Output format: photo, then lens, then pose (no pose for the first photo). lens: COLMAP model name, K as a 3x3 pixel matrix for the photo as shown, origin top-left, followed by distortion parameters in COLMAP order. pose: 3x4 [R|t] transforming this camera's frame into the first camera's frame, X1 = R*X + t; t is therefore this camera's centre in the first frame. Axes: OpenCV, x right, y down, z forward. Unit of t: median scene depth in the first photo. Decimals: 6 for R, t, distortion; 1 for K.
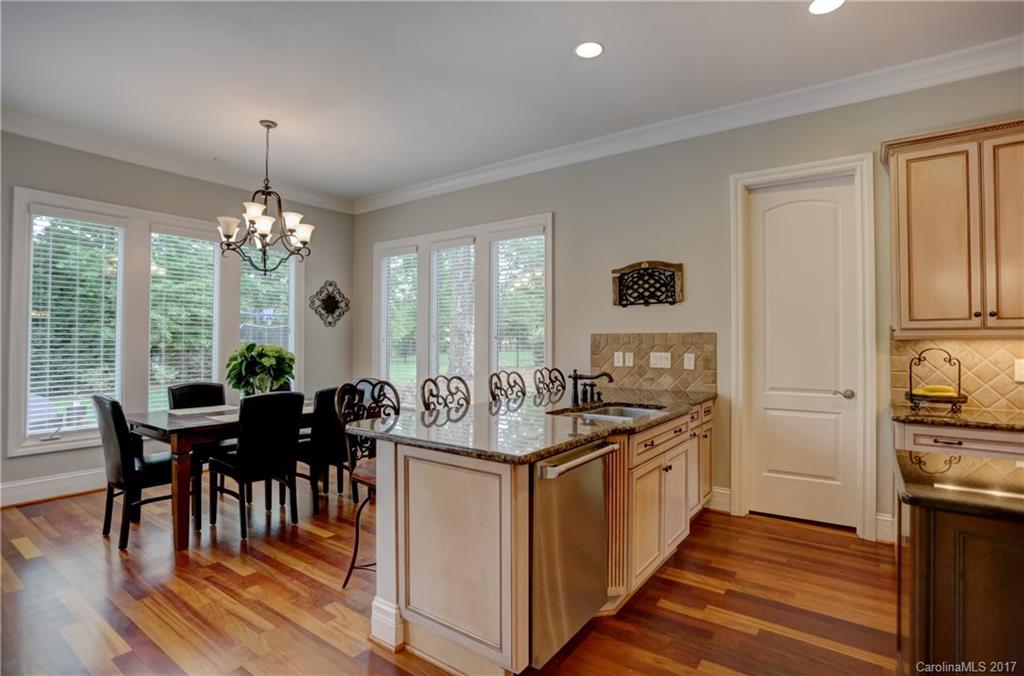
lens RADIAL K [[502.2, 0, 517.9], [0, 502.2, 333.4], [0, 0, 1]] dist [-0.039184, 0.001154]
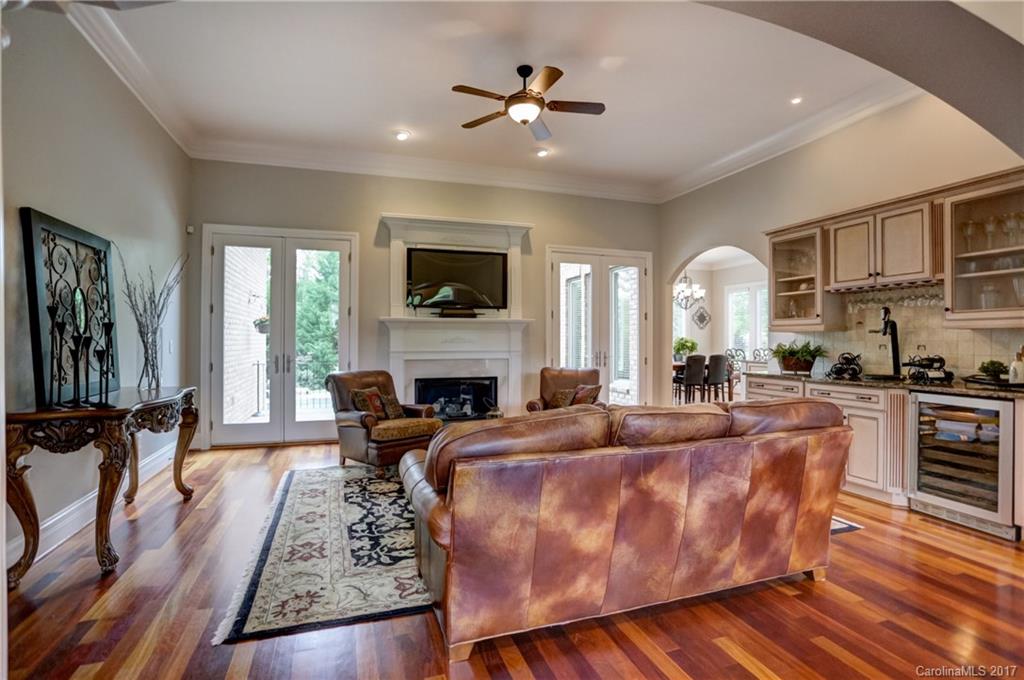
lens RADIAL K [[497.3, 0, 516.7], [0, 497.3, 339.8], [0, 0, 1]] dist [-0.061338, 0.025110]
pose [[0.809971, -0.001132, -0.586469, 0.269173], [0.011343, 0.999841, 0.013735, -0.012793], [0.586360, -0.017777, 0.809855, -1.545054]]
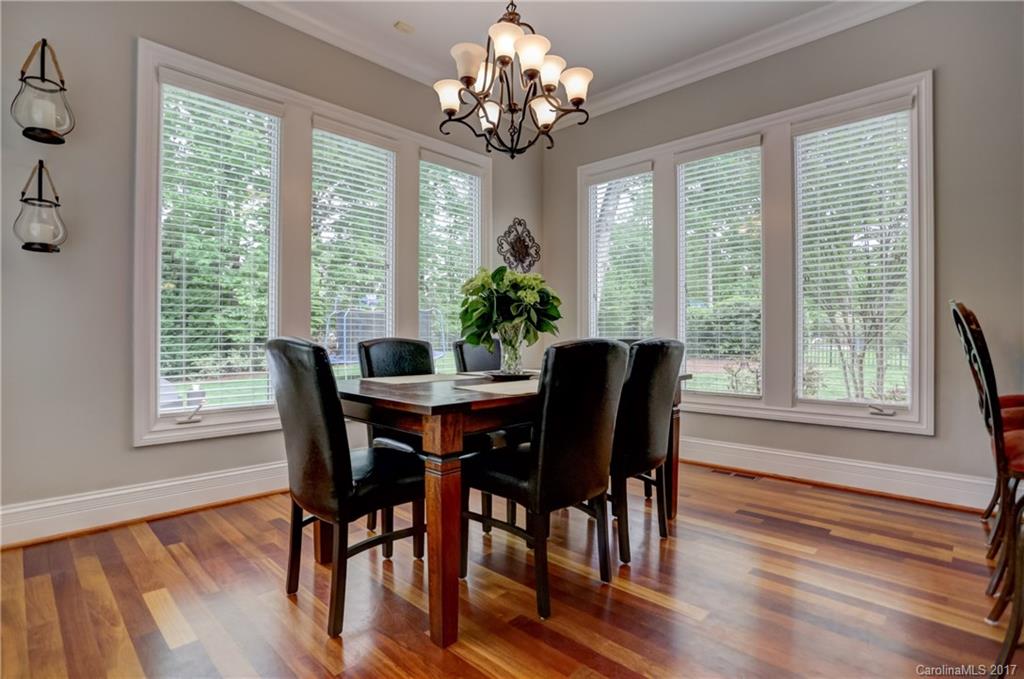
lens RADIAL K [[502.4, 0, 512.0], [0, 502.4, 339.5], [0, 0, 1]] dist [-0.062428, 0.000131]
pose [[0.987782, 0.001176, -0.155840, -0.412994], [0.002191, 0.999768, 0.021435, 0.089876], [0.155829, -0.021514, 0.987550, 0.396817]]
